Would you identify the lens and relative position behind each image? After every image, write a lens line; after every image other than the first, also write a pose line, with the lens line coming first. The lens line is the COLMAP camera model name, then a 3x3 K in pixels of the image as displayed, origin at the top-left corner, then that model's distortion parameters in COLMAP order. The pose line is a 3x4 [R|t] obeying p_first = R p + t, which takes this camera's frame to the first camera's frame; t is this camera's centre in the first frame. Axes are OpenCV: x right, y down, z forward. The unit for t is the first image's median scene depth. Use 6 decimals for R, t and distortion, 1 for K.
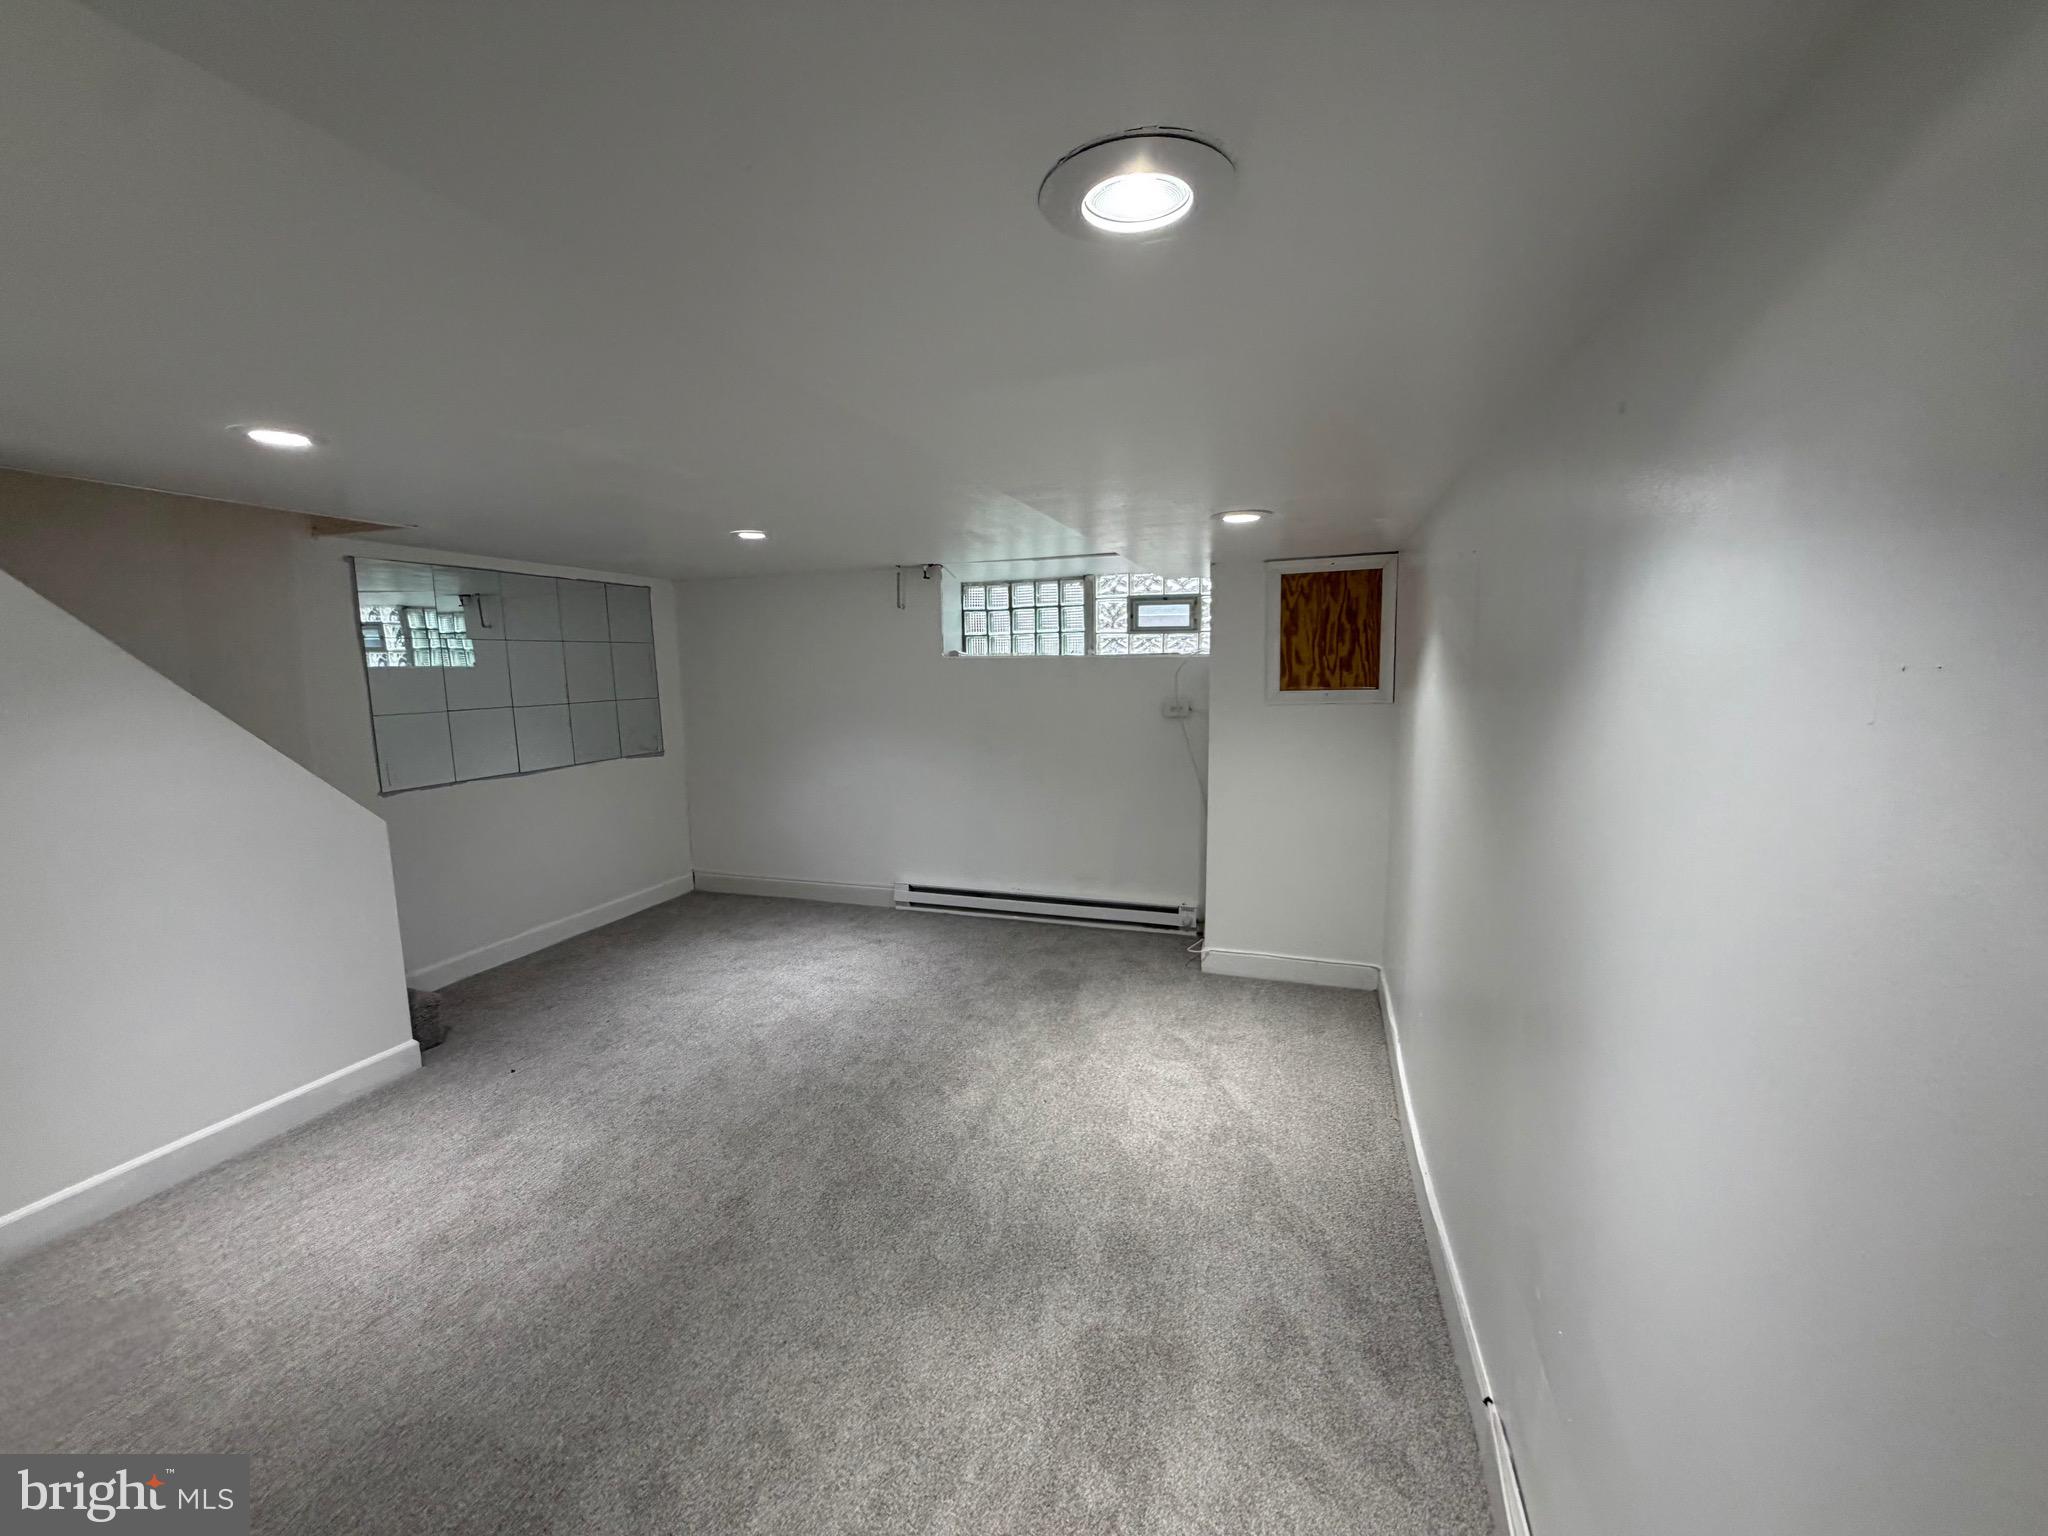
lens RADIAL K [[817.5, 0, 1018.5], [0, 817.5, 769.9], [0, 0, 1]] dist [-0.000603, -0.000223]
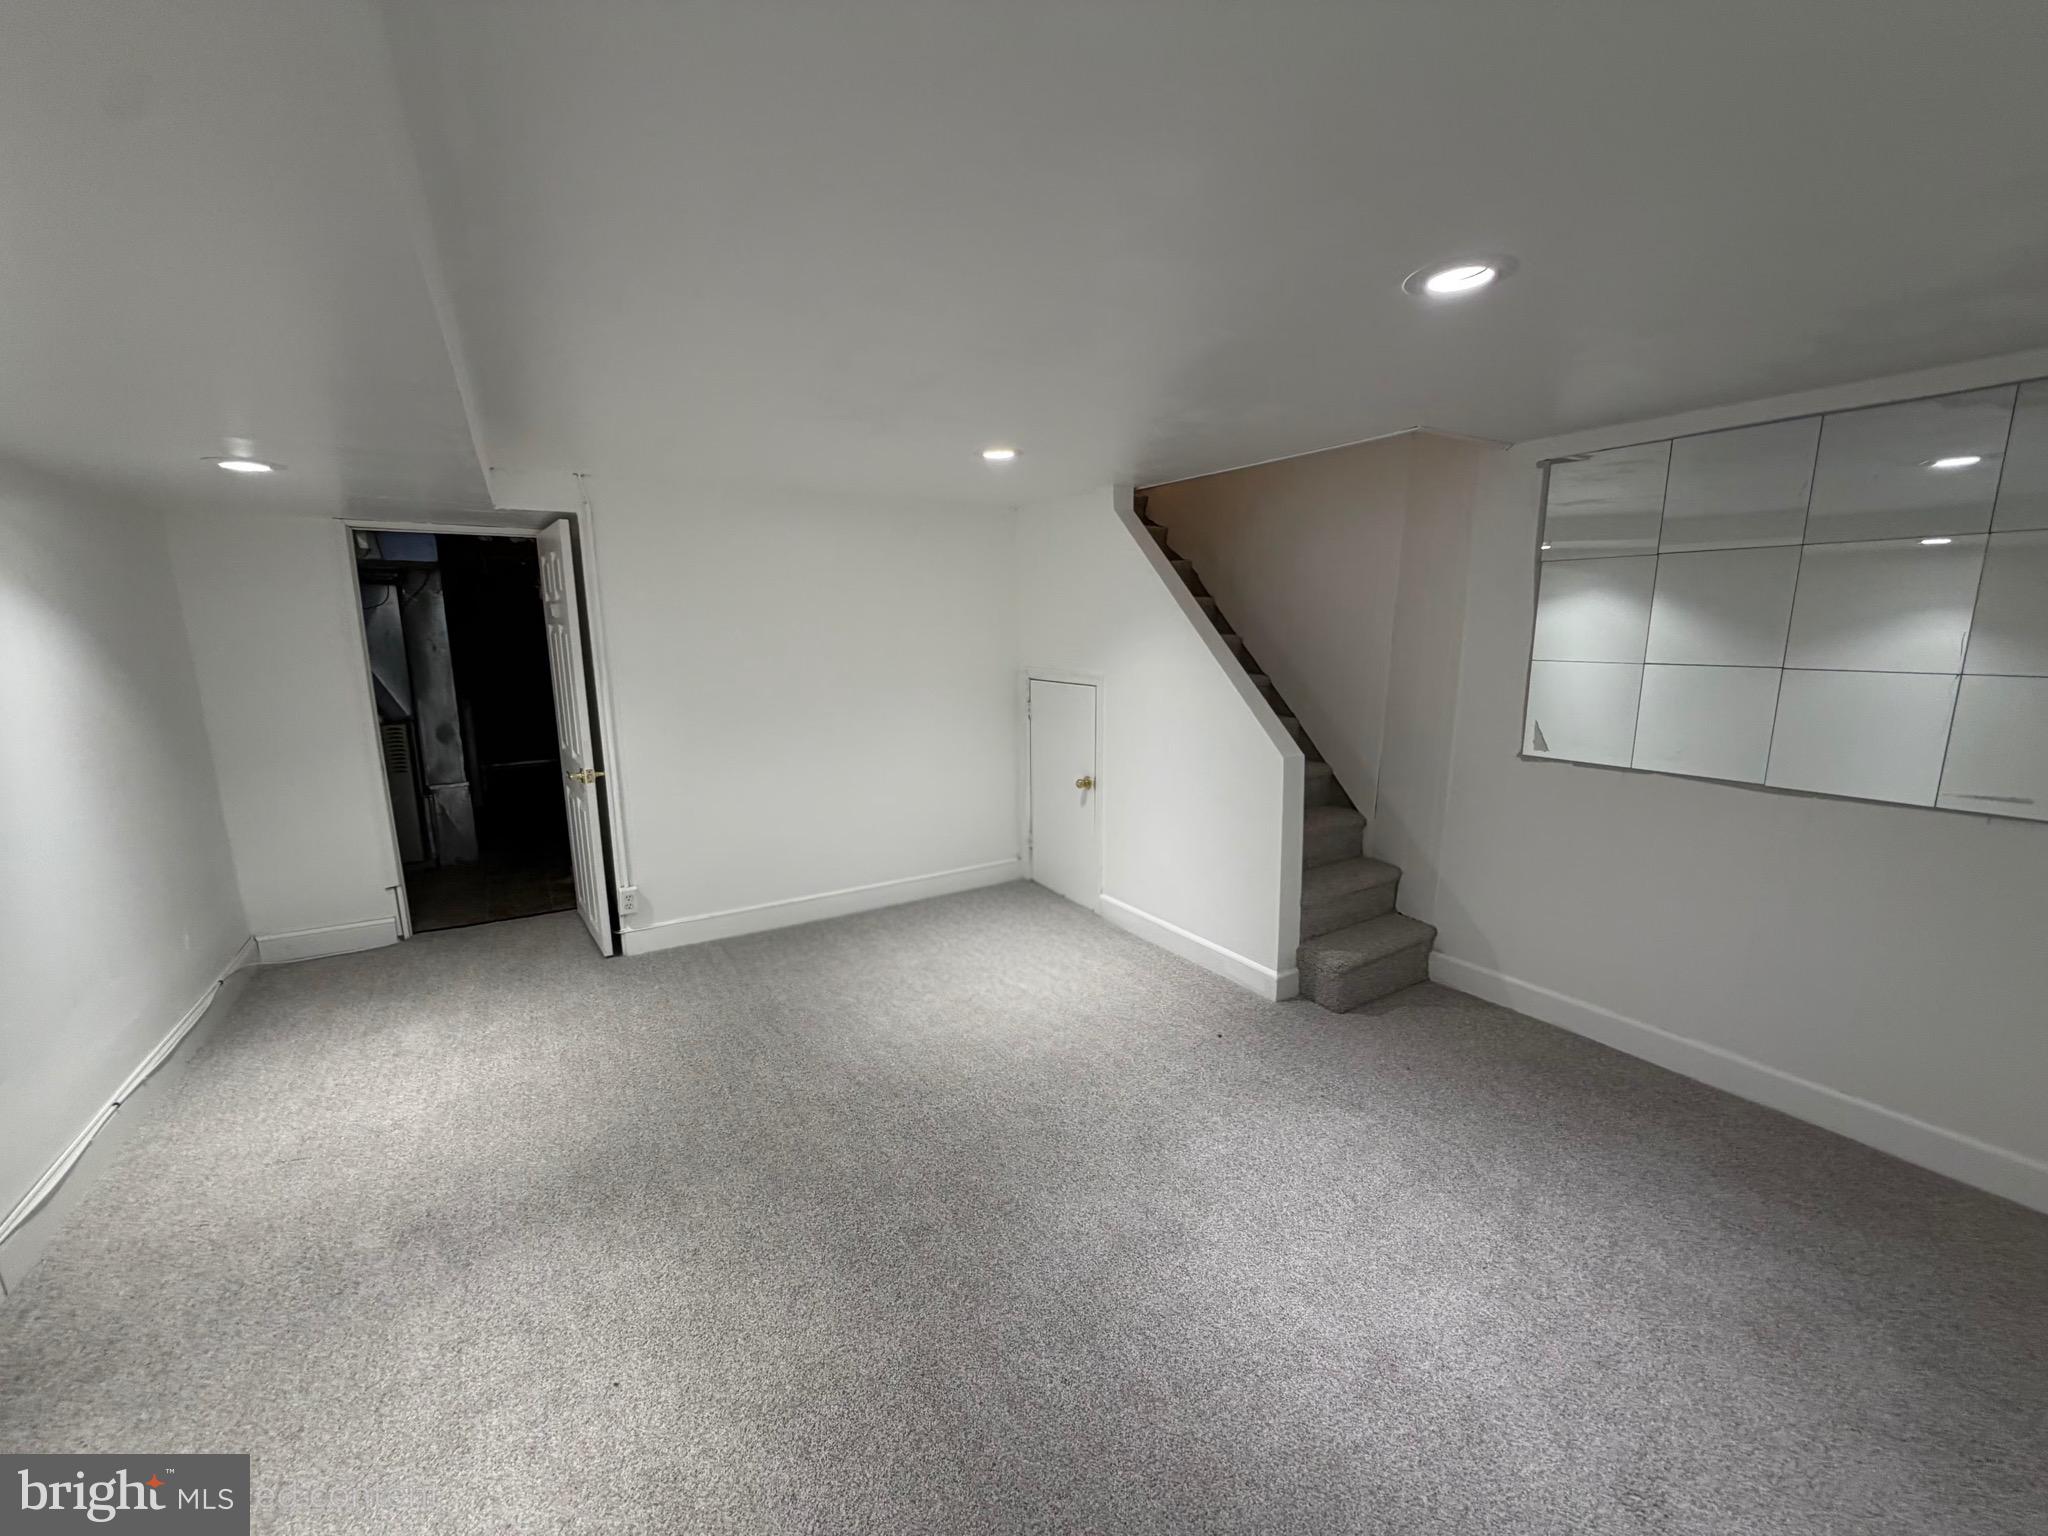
lens RADIAL K [[817.5, 0, 1018.5], [0, 817.5, 769.9], [0, 0, 1]] dist [-0.000603, -0.000223]
pose [[-0.641736, 0.173727, -0.746990, 0.166764], [-0.069219, 0.956910, 0.282013, -0.156679], [0.763796, 0.232684, -0.602059, 1.134321]]
